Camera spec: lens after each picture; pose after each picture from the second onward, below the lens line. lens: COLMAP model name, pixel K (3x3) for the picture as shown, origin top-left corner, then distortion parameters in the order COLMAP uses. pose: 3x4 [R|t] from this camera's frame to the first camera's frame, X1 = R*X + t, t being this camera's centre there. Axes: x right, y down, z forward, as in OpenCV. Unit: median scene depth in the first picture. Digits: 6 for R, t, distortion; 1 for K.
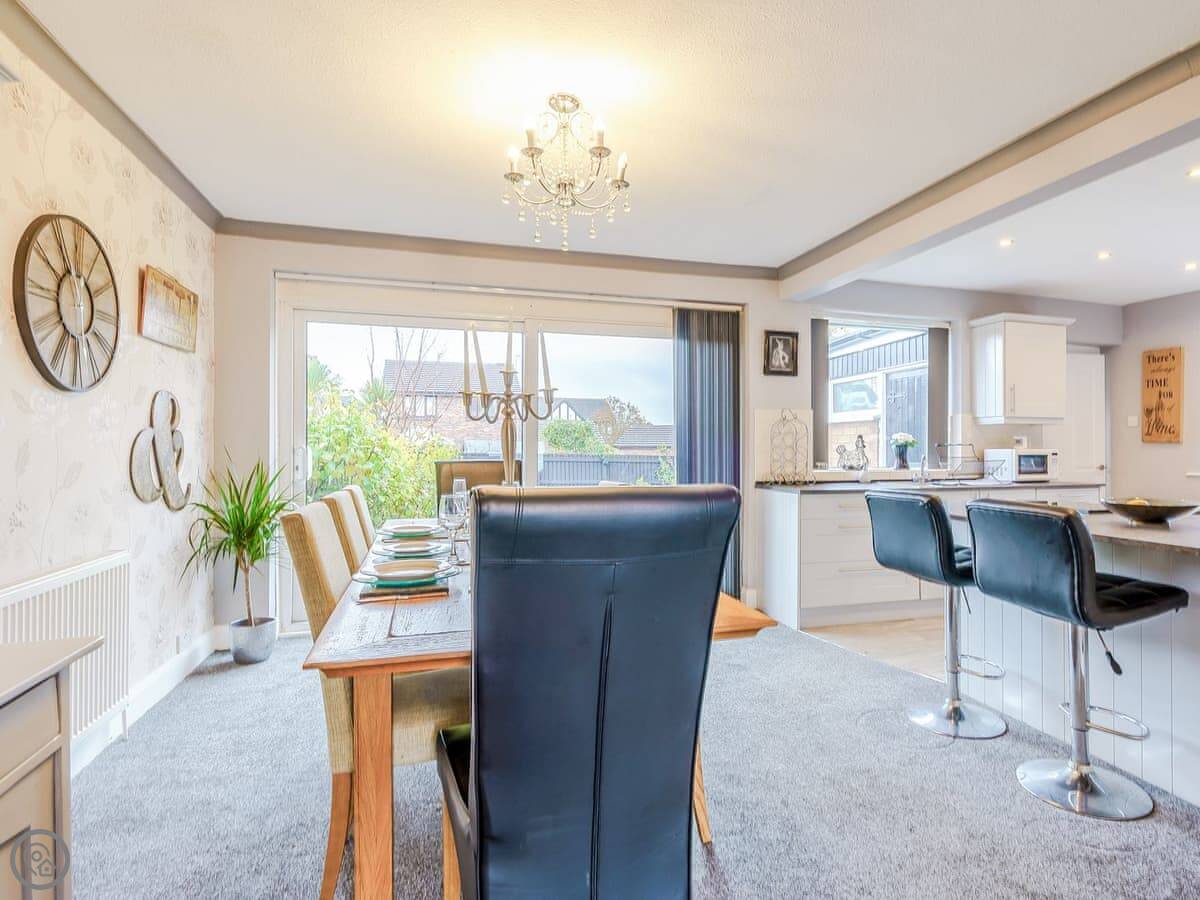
lens RADIAL K [[663.2, 0, 640.3], [0, 663.2, 443.4], [0, 0, 1]] dist [-0.015408, 0.002482]
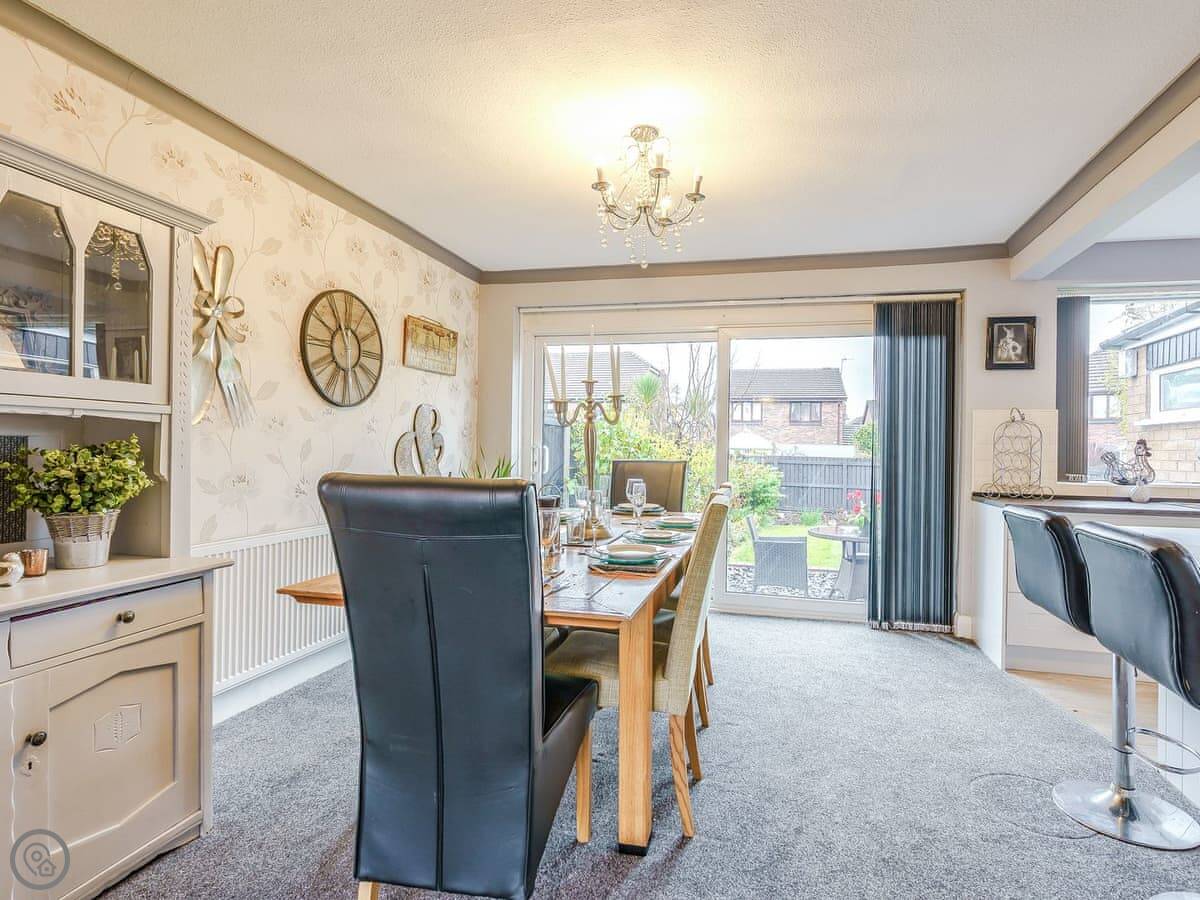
lens RADIAL K [[638.4, 0, 621.3], [0, 638.4, 445.9], [0, 0, 1]] dist [-0.010890, 0.001763]
pose [[0.851557, 0.011611, -0.524134, 0.304068], [-0.012381, 0.999921, 0.002035, 0.000161], [0.524117, 0.004756, 0.851633, 0.062770]]
